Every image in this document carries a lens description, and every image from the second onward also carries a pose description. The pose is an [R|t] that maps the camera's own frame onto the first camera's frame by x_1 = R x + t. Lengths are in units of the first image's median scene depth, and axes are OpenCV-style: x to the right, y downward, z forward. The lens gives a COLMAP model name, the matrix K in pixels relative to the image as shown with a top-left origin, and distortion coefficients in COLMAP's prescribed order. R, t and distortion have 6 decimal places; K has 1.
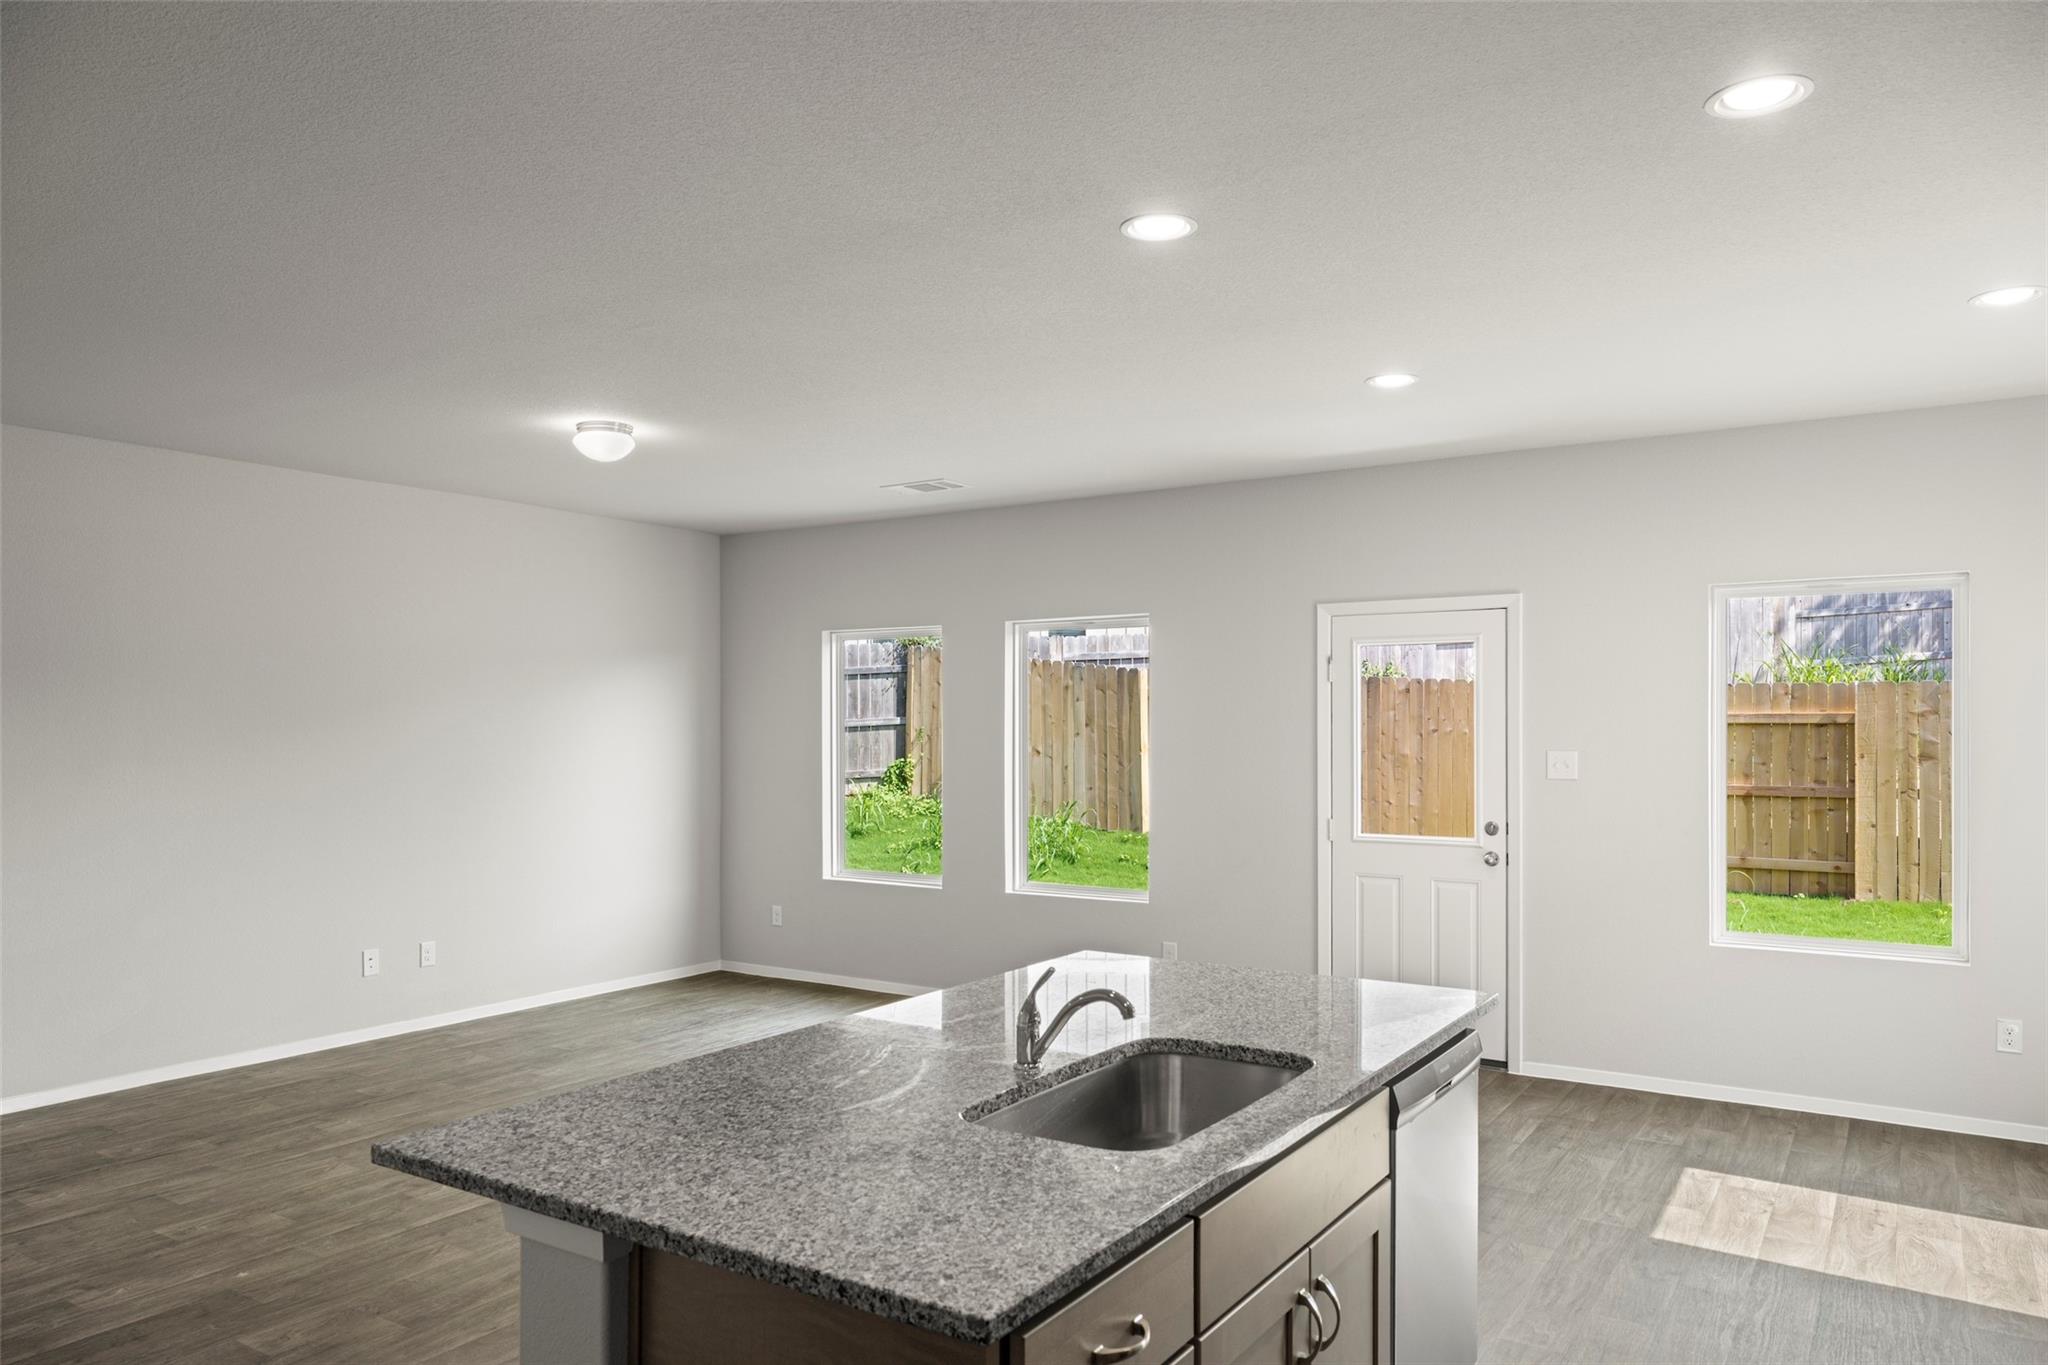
lens RADIAL K [[1381.1, 0, 1011.6], [0, 1381.1, 724.1], [0, 0, 1]] dist [-0.002090, -0.001821]
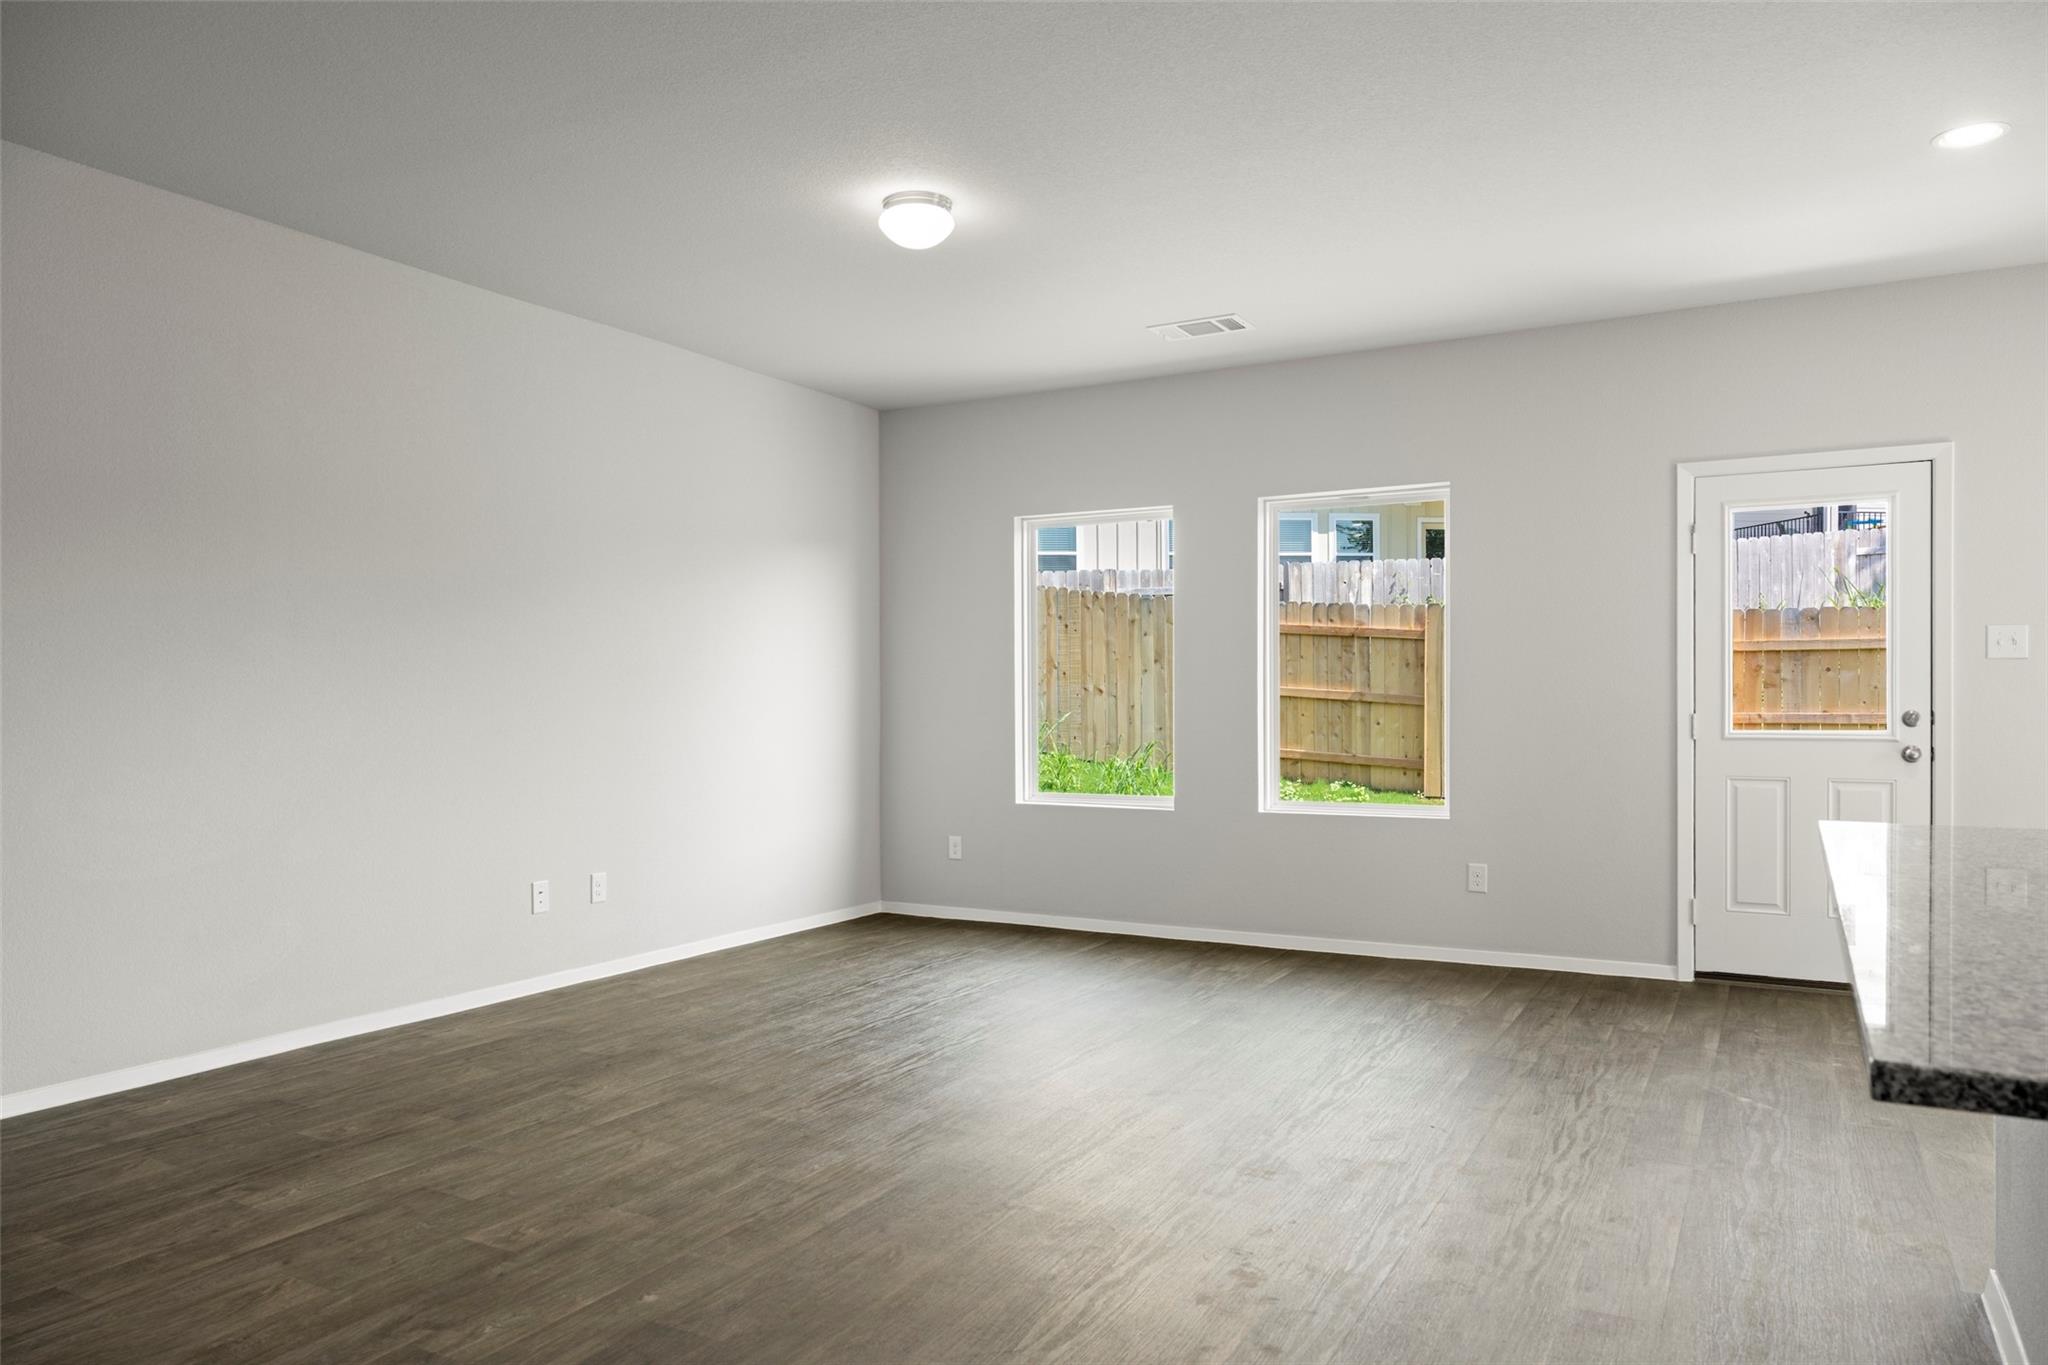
lens RADIAL K [[1377.5, 0, 1013.8], [0, 1377.5, 703.9], [0, 0, 1]] dist [0.001243, -0.000257]
pose [[0.997614, -0.002870, 0.068978, -0.266119], [0.002494, 0.999982, 0.005542, 0.060497], [-0.068993, -0.005357, 0.997603, 0.186476]]
